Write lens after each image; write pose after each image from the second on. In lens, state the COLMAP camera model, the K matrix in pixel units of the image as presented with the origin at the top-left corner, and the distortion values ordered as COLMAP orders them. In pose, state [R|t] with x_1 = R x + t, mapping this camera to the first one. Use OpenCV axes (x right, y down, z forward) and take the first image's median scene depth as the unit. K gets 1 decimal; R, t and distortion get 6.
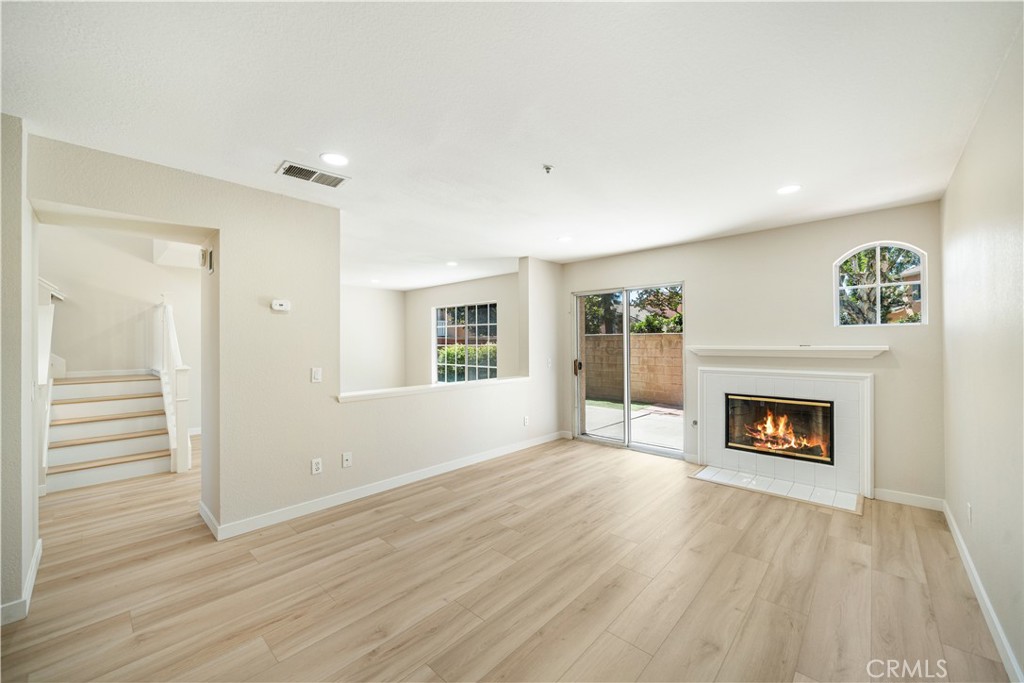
lens RADIAL K [[393.7, 0, 507.4], [0, 393.7, 344.0], [0, 0, 1]] dist [-0.000468, -0.000018]
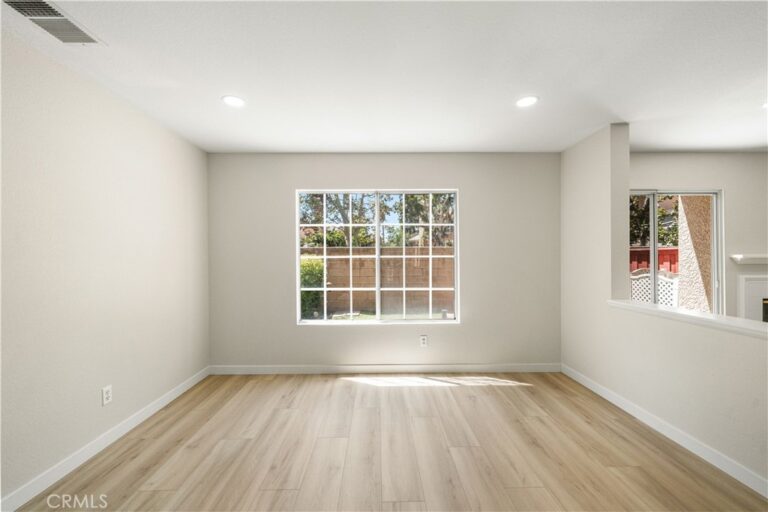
lens RADIAL K [[309.8, 0, 383.9], [0, 309.8, 260.0], [0, 0, 1]] dist [-0.001285, -0.000182]
pose [[0.721392, -0.007478, 0.692486, -0.623734], [0.005329, 0.999972, 0.005247, 0.008148], [-0.692506, -0.000095, 0.721412, 0.909772]]
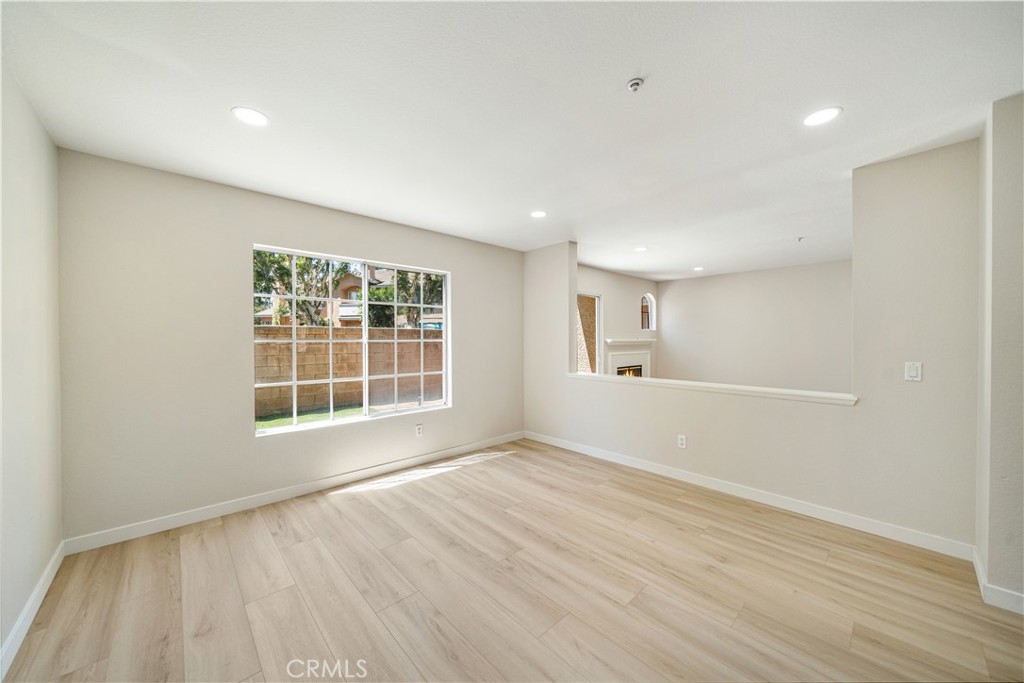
lens RADIAL K [[365.7, 0, 512.0], [0, 365.7, 341.5], [0, 0, 1]] dist [-0.001167, -0.000122]
pose [[0.068443, -0.004681, 0.997644, -0.820783], [0.003875, 0.999983, 0.004426, 0.005838], [-0.997647, 0.003563, 0.068460, 1.097427]]
